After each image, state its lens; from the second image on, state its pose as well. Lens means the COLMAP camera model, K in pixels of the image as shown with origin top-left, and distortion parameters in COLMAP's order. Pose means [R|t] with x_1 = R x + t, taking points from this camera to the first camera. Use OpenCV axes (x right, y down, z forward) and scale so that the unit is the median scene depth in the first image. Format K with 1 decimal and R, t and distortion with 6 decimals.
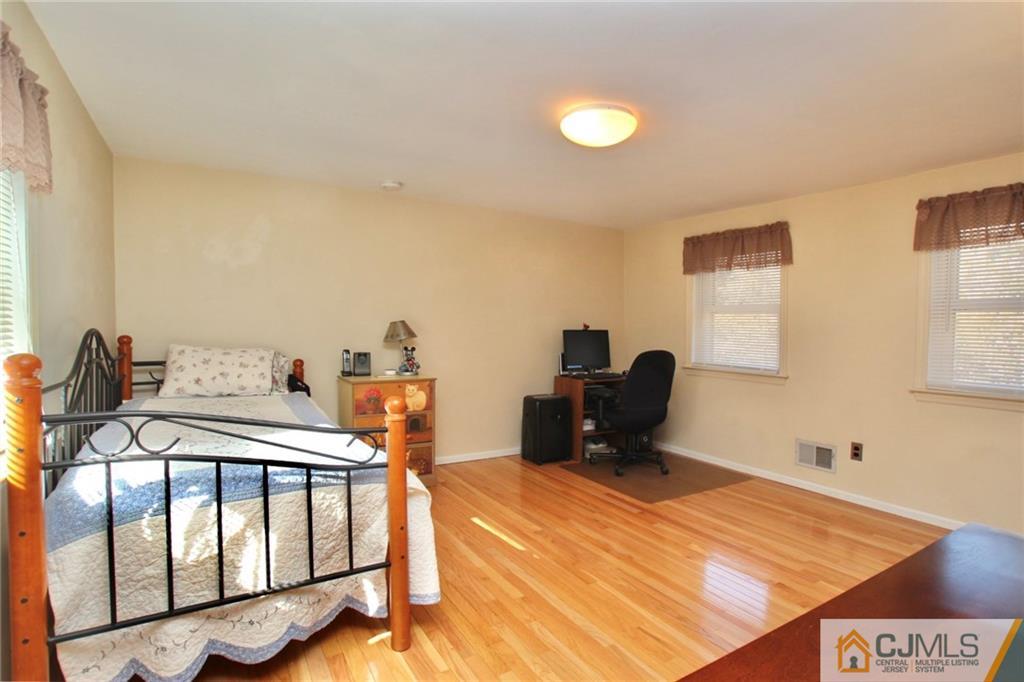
lens RADIAL K [[520.8, 0, 517.9], [0, 520.8, 343.6], [0, 0, 1]] dist [-0.063676, 0.031768]
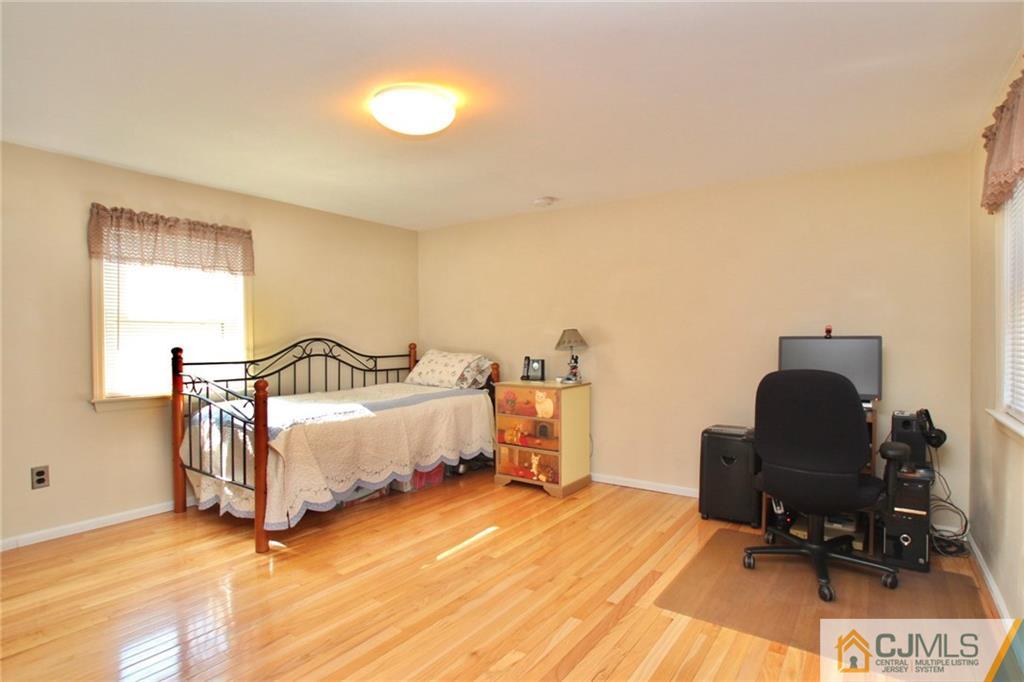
lens RADIAL K [[520.8, 0, 517.9], [0, 520.8, 343.6], [0, 0, 1]] dist [-0.063676, 0.031768]
pose [[0.398662, 0.000366, -0.917098, 0.724208], [-0.019303, 0.999782, -0.007992, -0.006816], [0.916895, 0.020889, 0.398582, 0.545261]]
